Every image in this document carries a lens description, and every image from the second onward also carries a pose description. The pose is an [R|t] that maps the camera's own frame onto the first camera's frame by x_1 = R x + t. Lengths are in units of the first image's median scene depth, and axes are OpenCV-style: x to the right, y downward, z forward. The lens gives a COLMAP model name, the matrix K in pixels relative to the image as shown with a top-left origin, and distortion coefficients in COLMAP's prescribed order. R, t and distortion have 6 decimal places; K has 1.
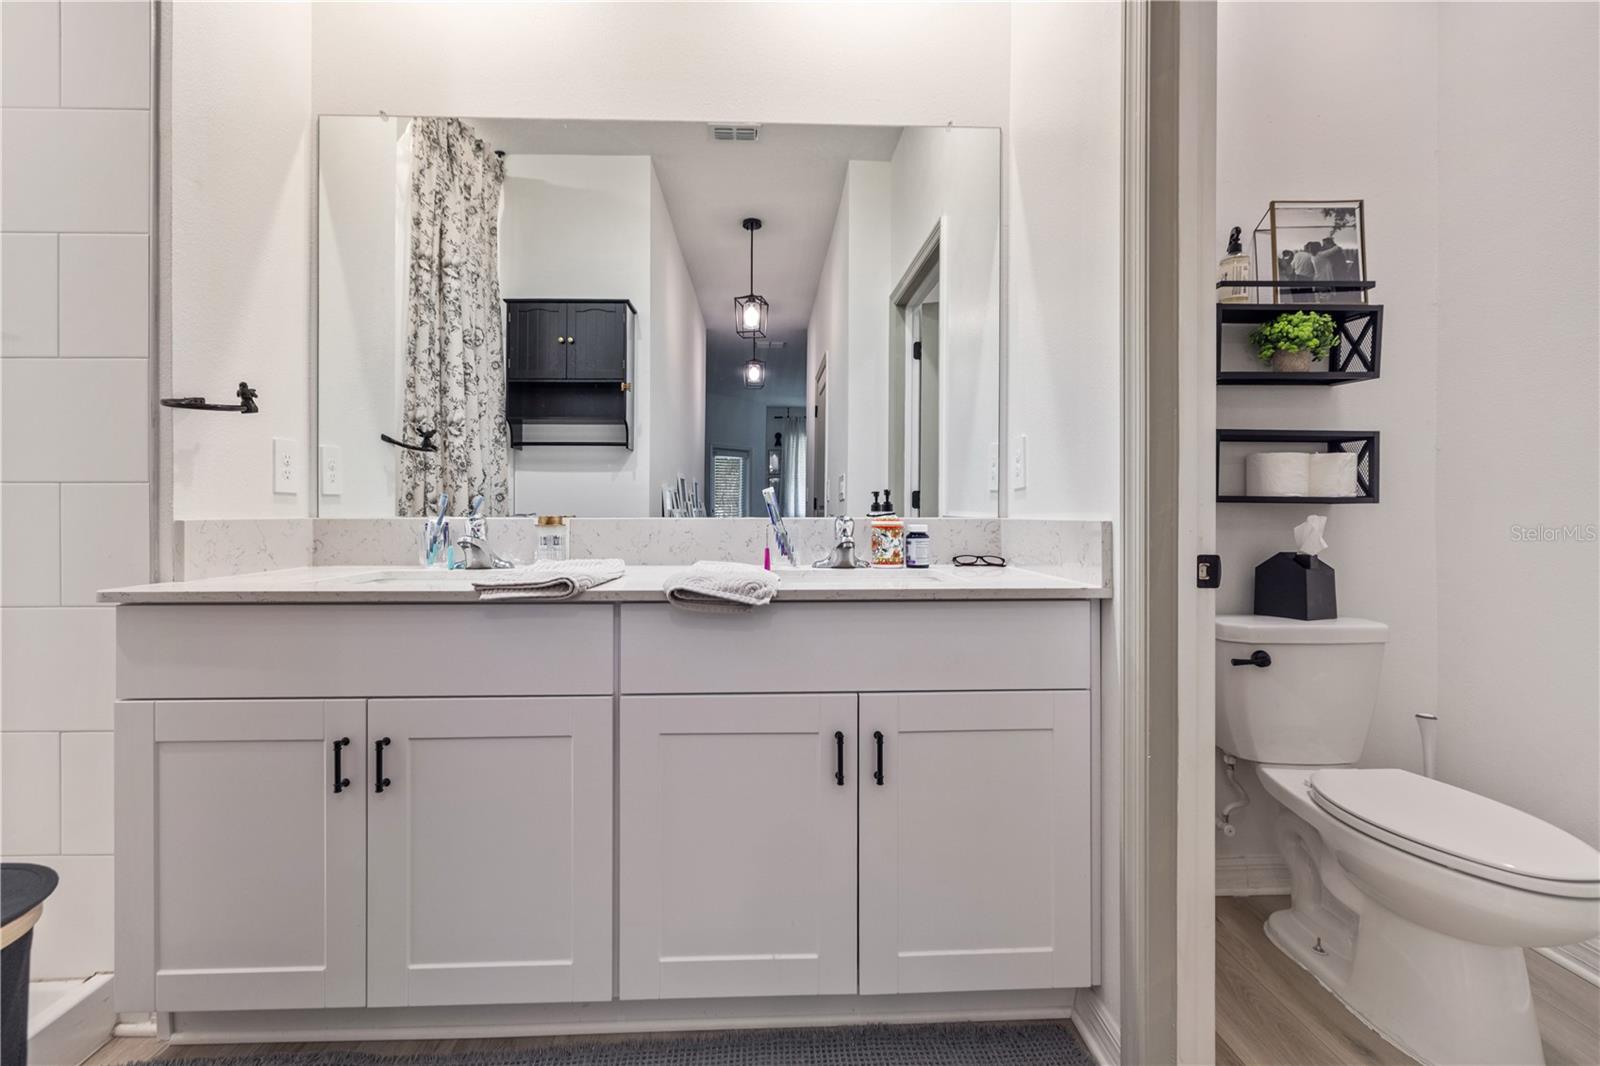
lens RADIAL K [[673.2, 0, 783.4], [0, 673.2, 530.0], [0, 0, 1]] dist [-0.000264, -0.000309]
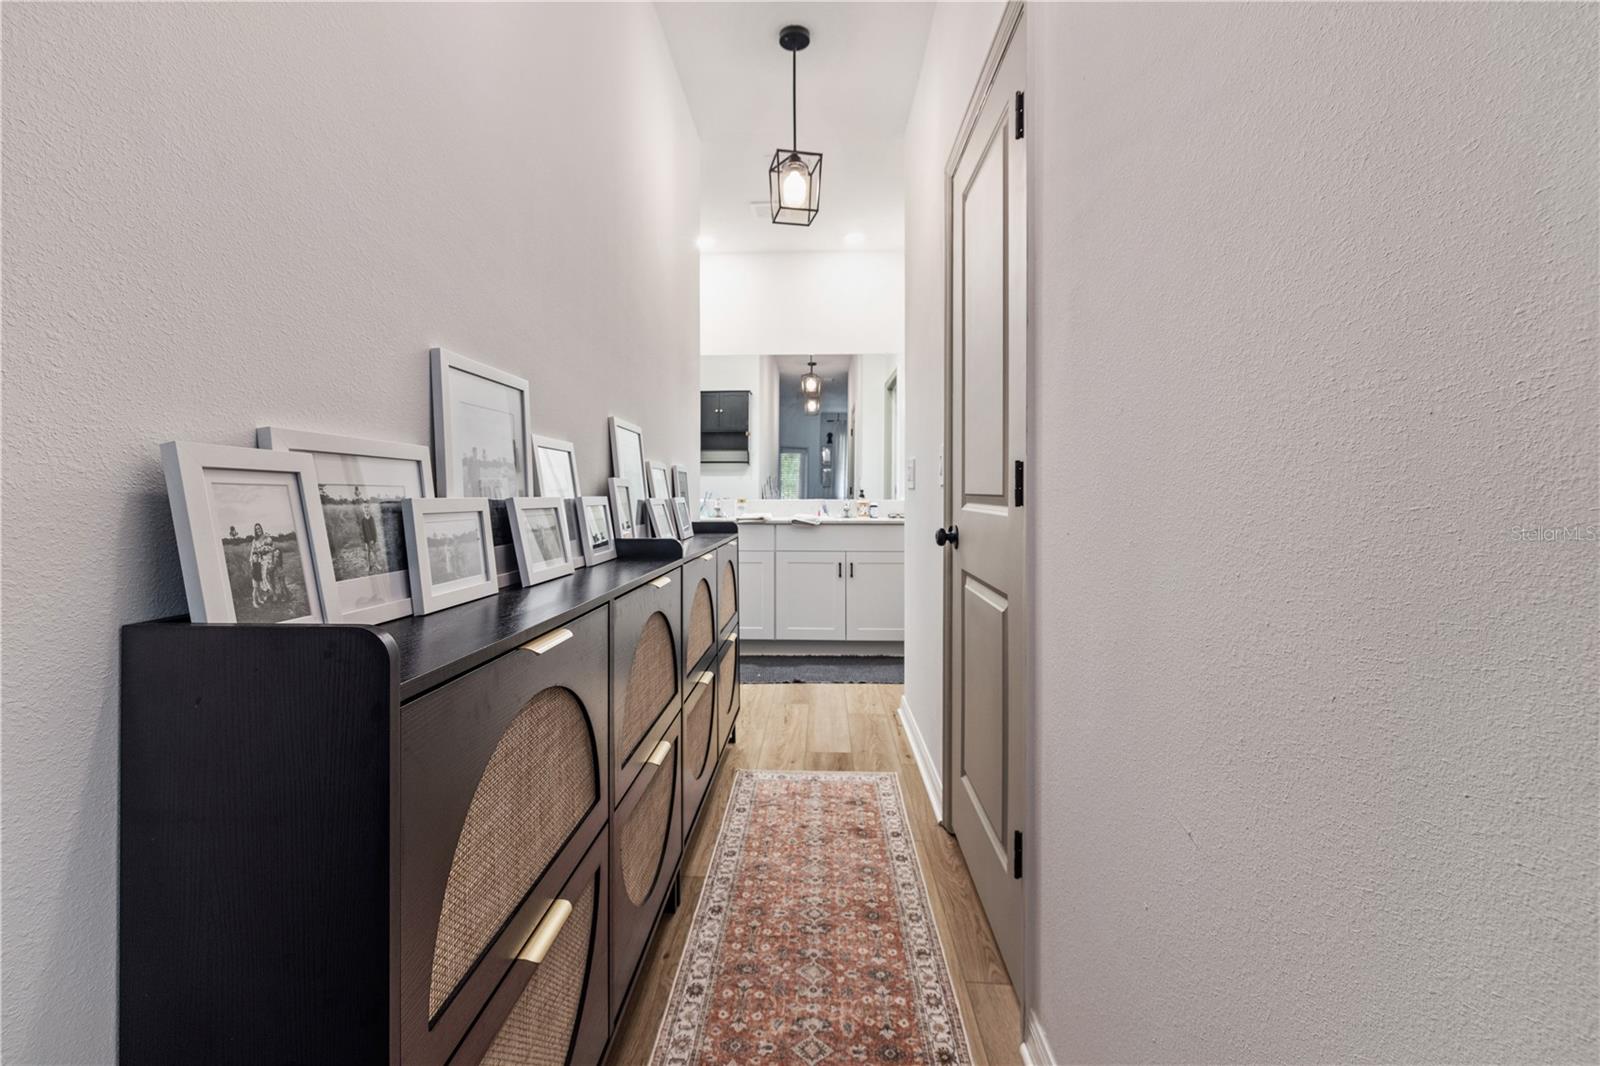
lens RADIAL K [[673.2, 0, 783.4], [0, 673.2, 530.0], [0, 0, 1]] dist [-0.000264, -0.000309]
pose [[0.996723, 0.003348, -0.080821, 0.030477], [-0.001161, 0.999632, 0.027091, 0.017770], [0.080882, -0.026908, 0.996360, -1.020531]]
